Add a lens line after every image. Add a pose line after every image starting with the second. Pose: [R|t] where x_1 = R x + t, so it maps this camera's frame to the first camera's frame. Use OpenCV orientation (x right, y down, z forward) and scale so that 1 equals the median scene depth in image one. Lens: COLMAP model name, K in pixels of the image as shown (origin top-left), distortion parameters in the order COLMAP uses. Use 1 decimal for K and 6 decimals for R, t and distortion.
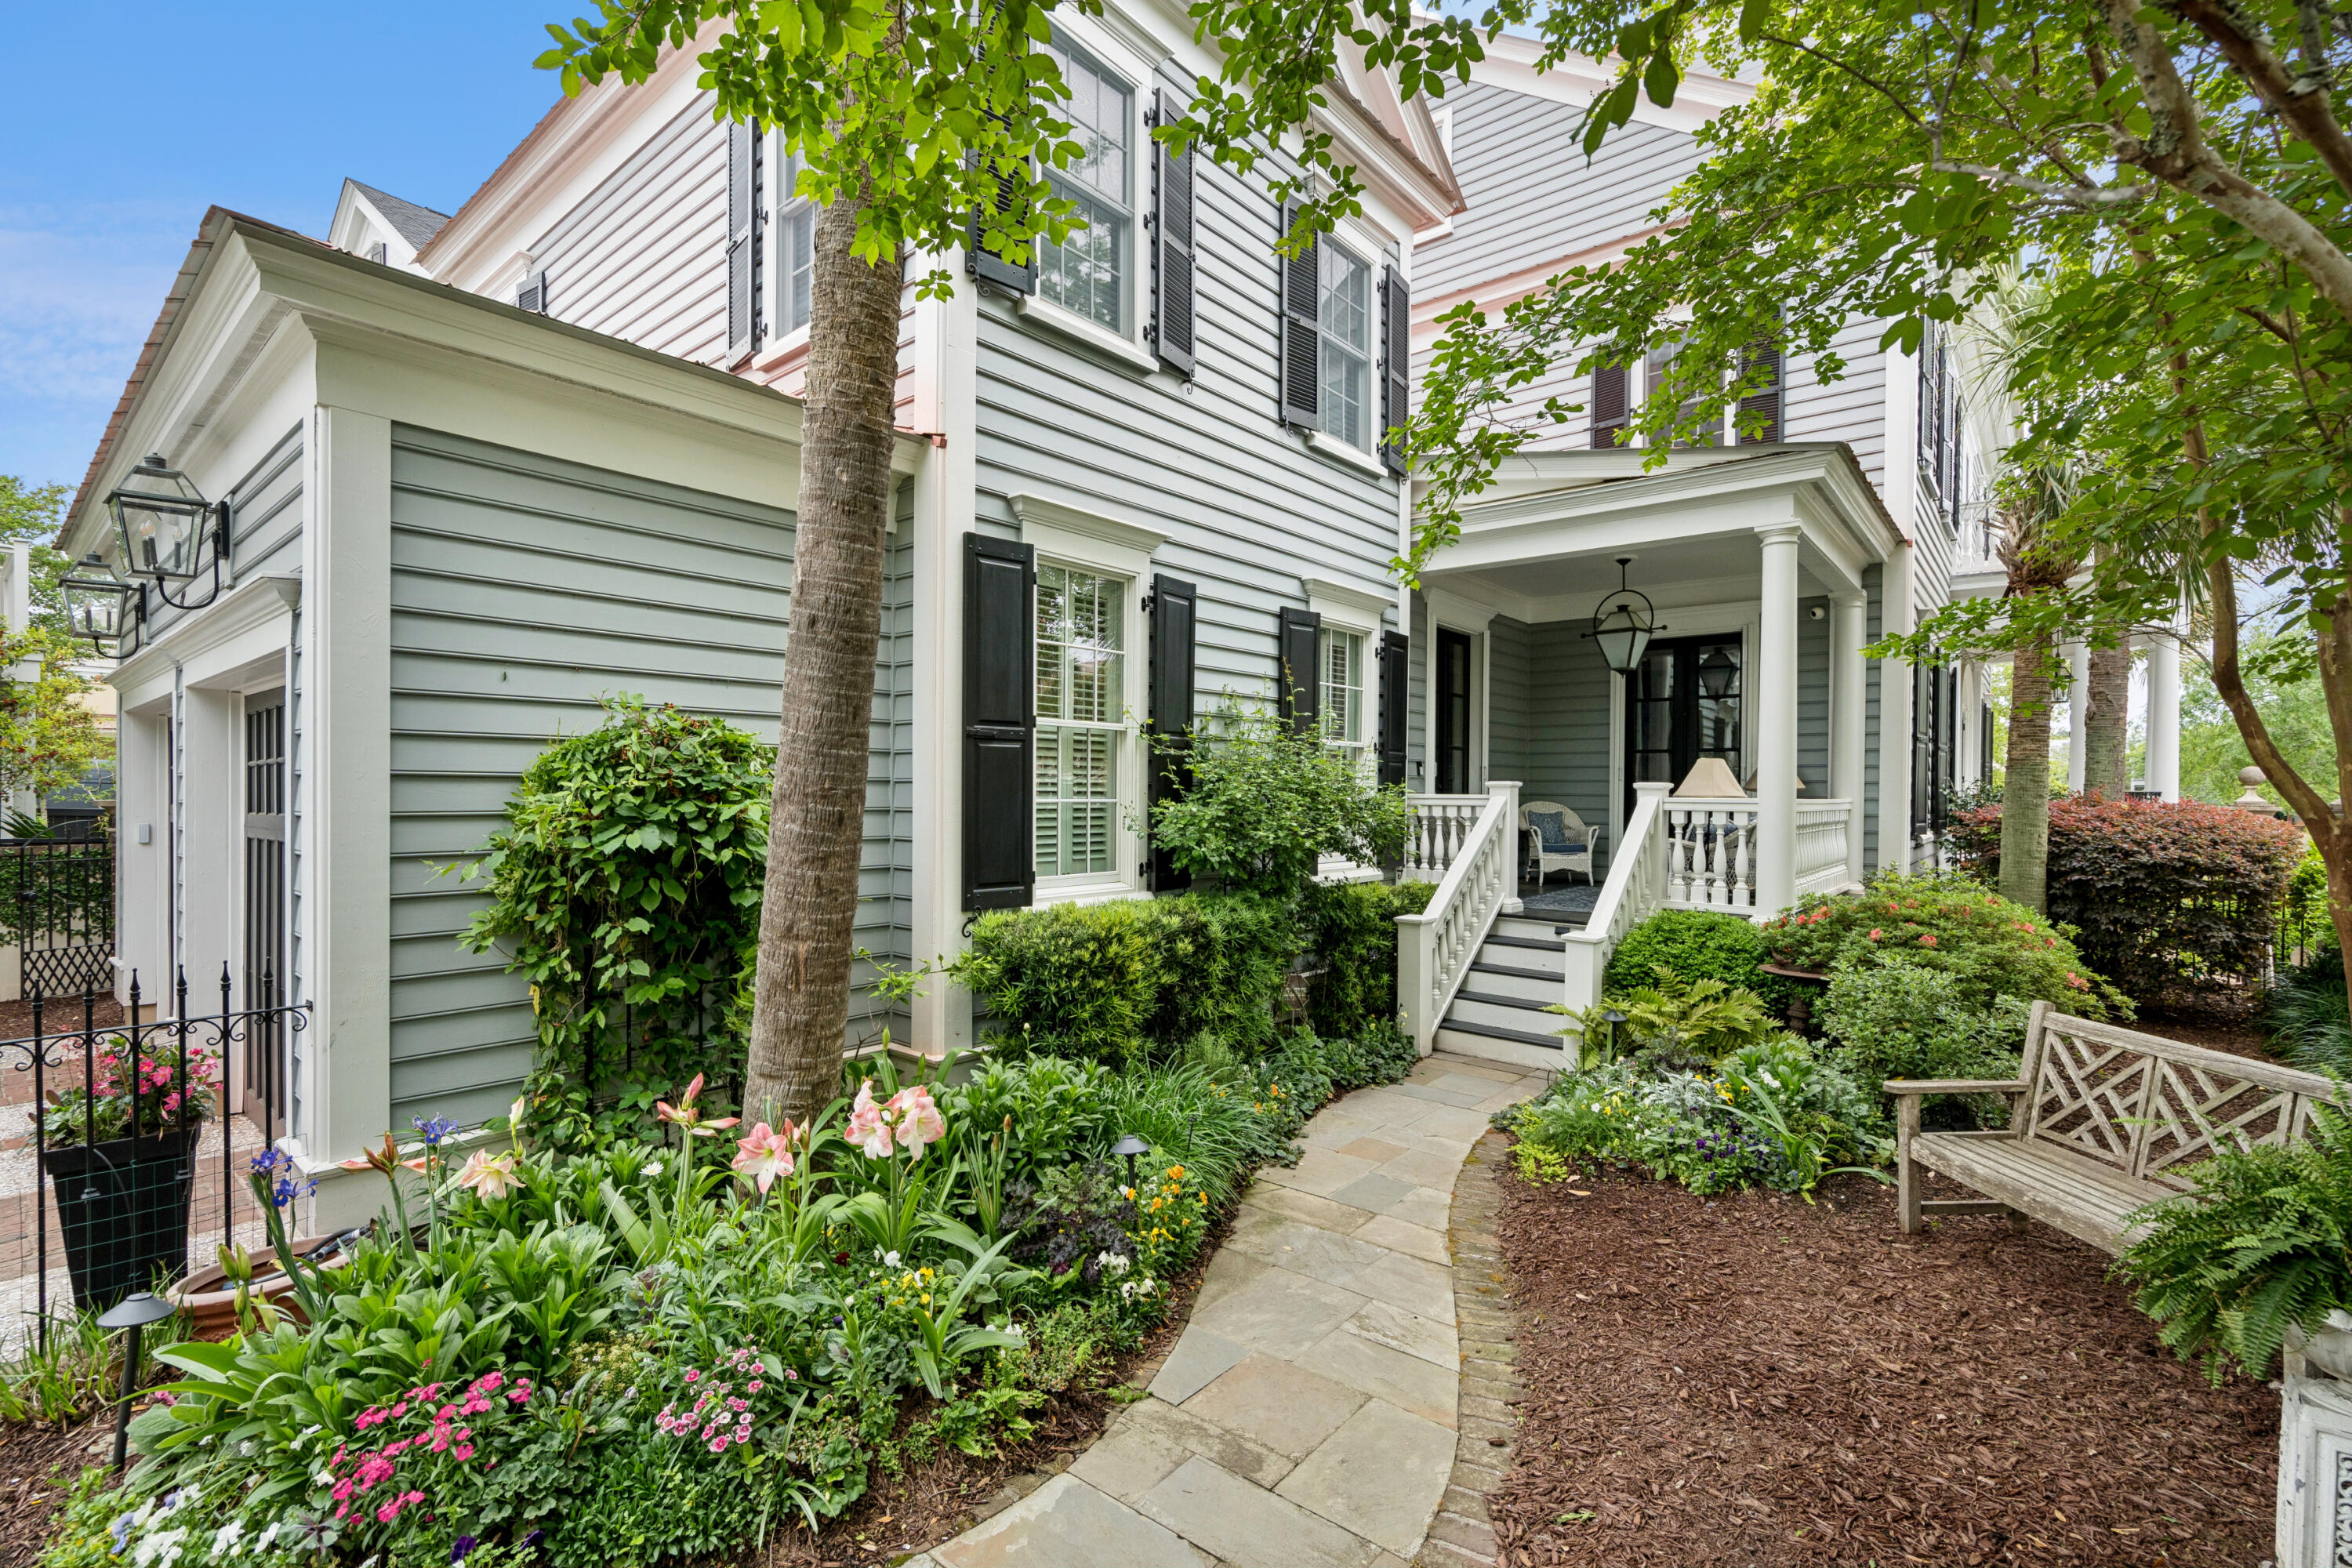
lens RADIAL K [[1068.5, 0, 1182.3], [0, 1068.5, 783.9], [0, 0, 1]] dist [-0.000312, 0.000141]
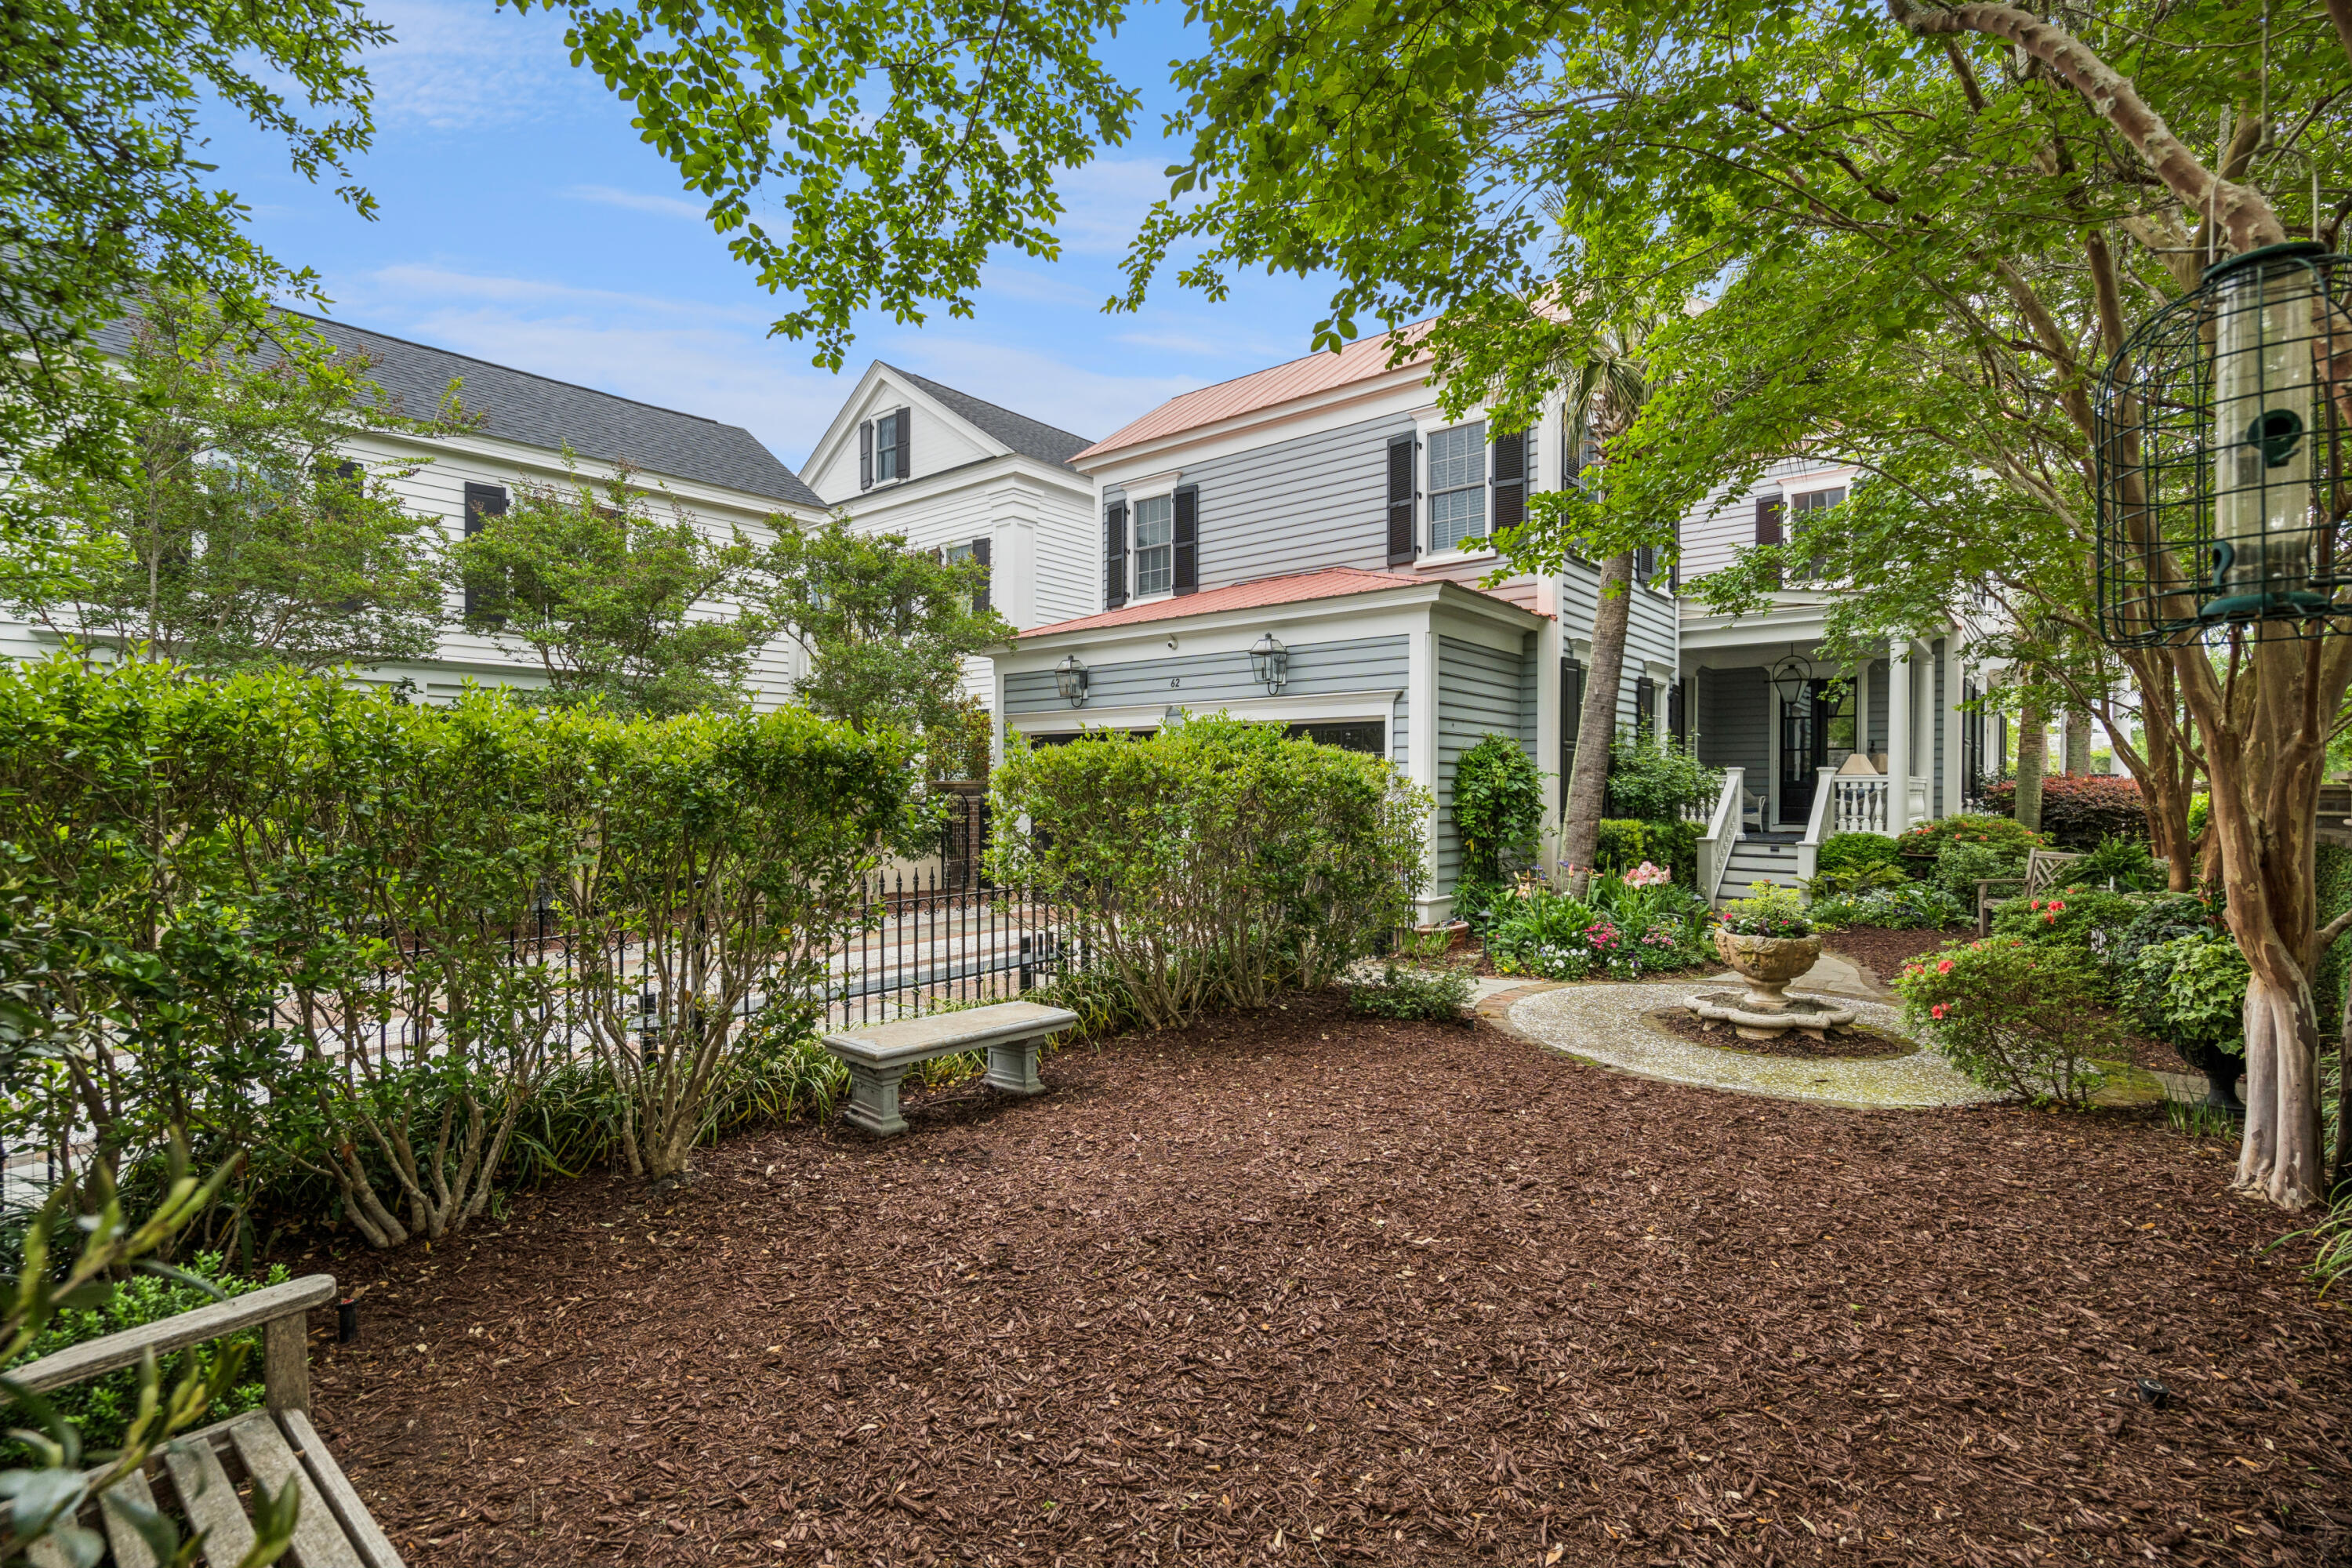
lens RADIAL K [[1068.5, 0, 1164.8], [0, 1068.5, 791.6], [0, 0, 1]] dist [-0.000312, 0.000141]
pose [[0.999898, -0.004609, -0.013538, -0.708967], [0.004731, 0.999949, 0.008957, 0.019290], [0.013496, -0.009020, 0.999868, -0.903767]]
